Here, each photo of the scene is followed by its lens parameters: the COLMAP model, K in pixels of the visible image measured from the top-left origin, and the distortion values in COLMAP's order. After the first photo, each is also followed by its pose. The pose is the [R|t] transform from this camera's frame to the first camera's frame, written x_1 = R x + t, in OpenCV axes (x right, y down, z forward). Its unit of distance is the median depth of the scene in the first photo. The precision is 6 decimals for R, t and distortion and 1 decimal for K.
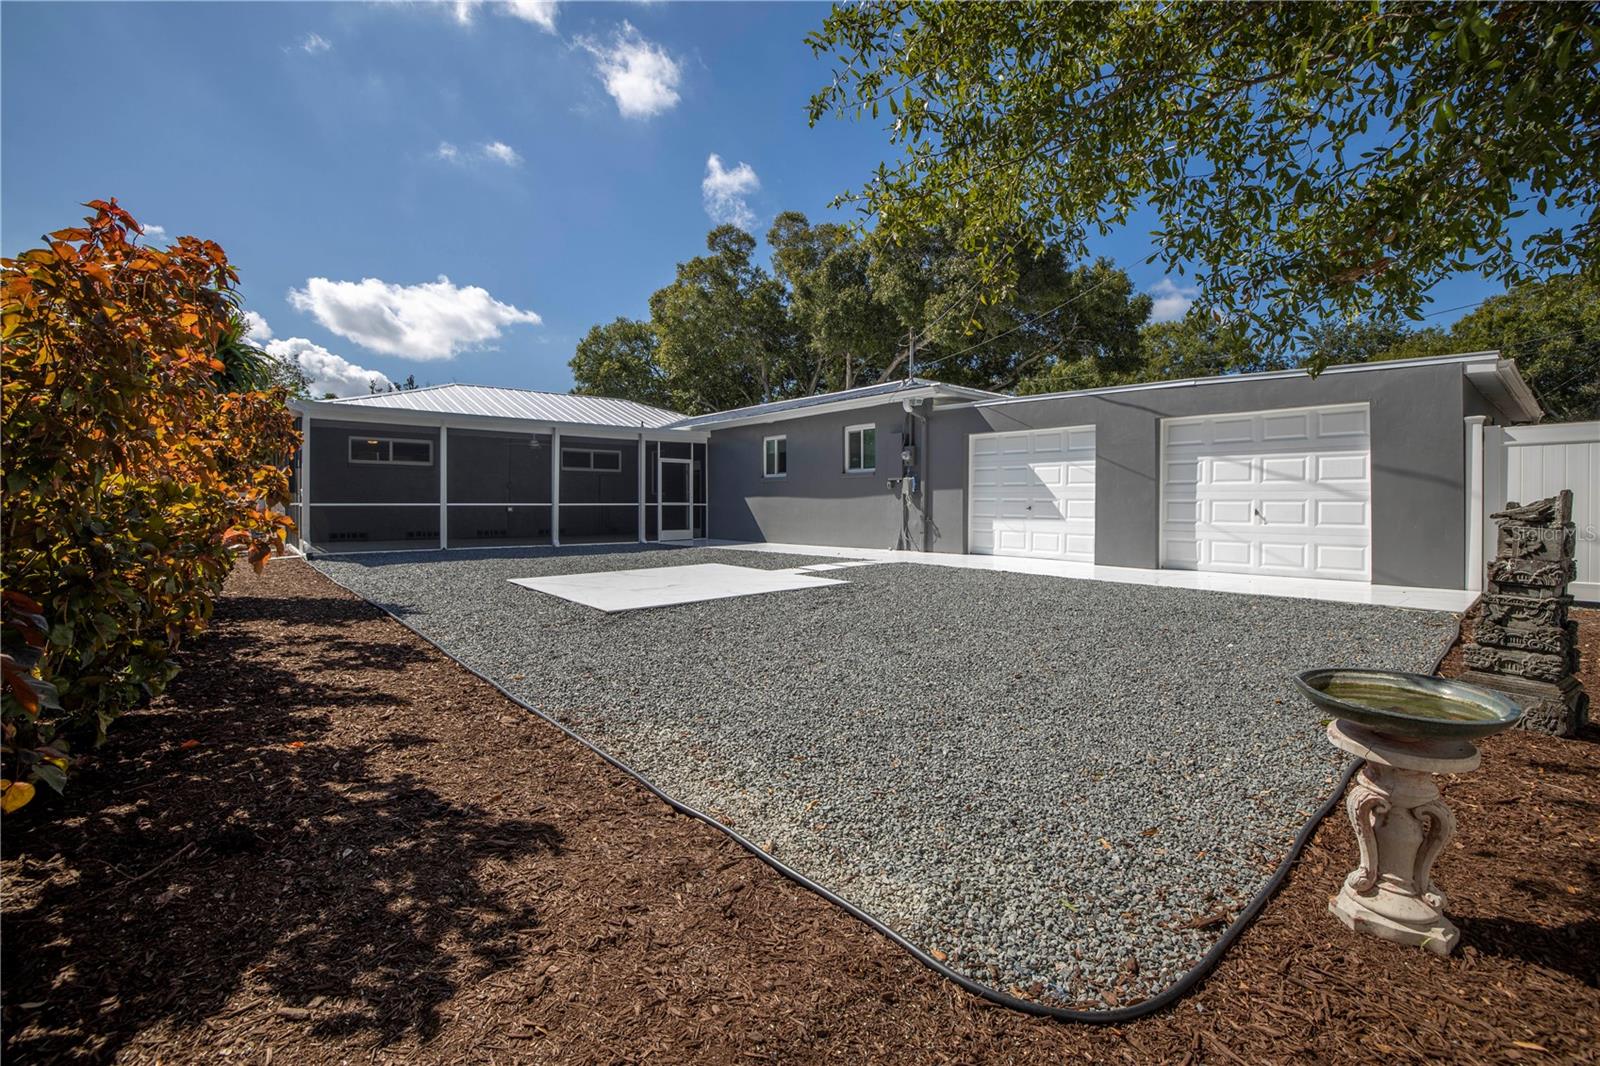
lens RADIAL K [[687.8, 0, 805.0], [0, 687.8, 513.6], [0, 0, 1]] dist [-0.043979, 0.011338]
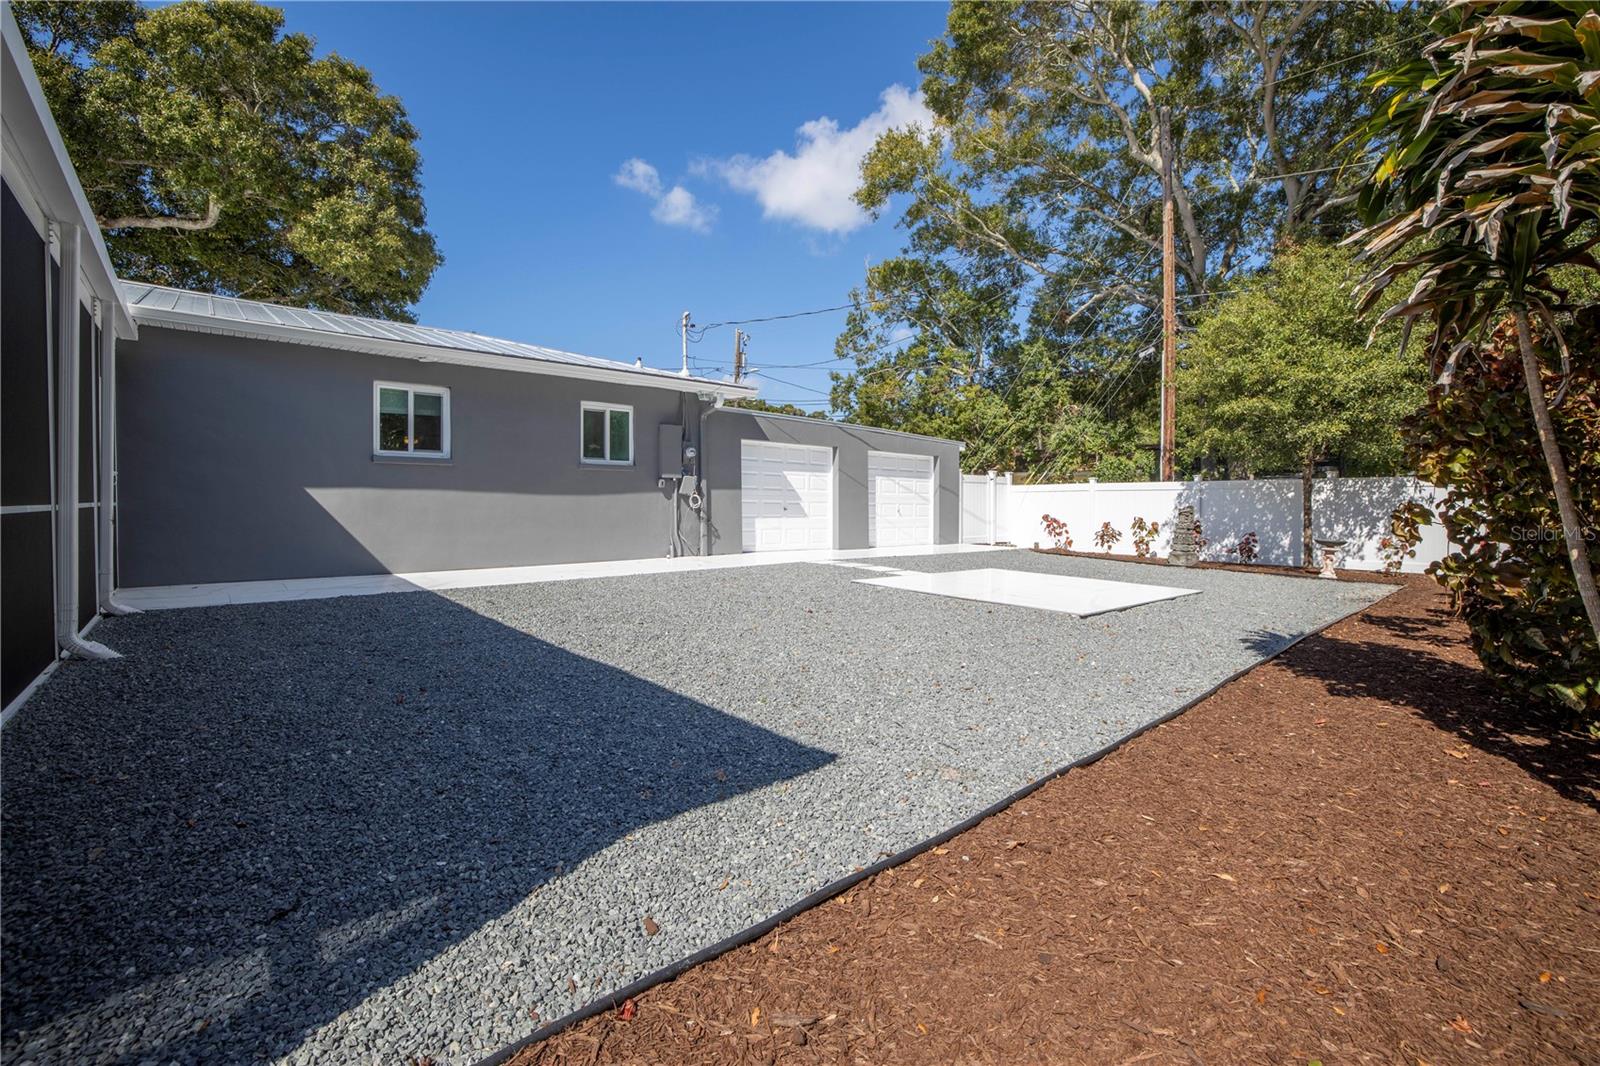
lens RADIAL K [[687.8, 0, 805.0], [0, 687.8, 513.6], [0, 0, 1]] dist [-0.043979, 0.011338]
pose [[-0.021166, -0.014272, 0.999674, -0.814516], [0.010333, 0.999842, 0.014493, -0.014529], [-0.999723, 0.010636, -0.021015, 0.915818]]
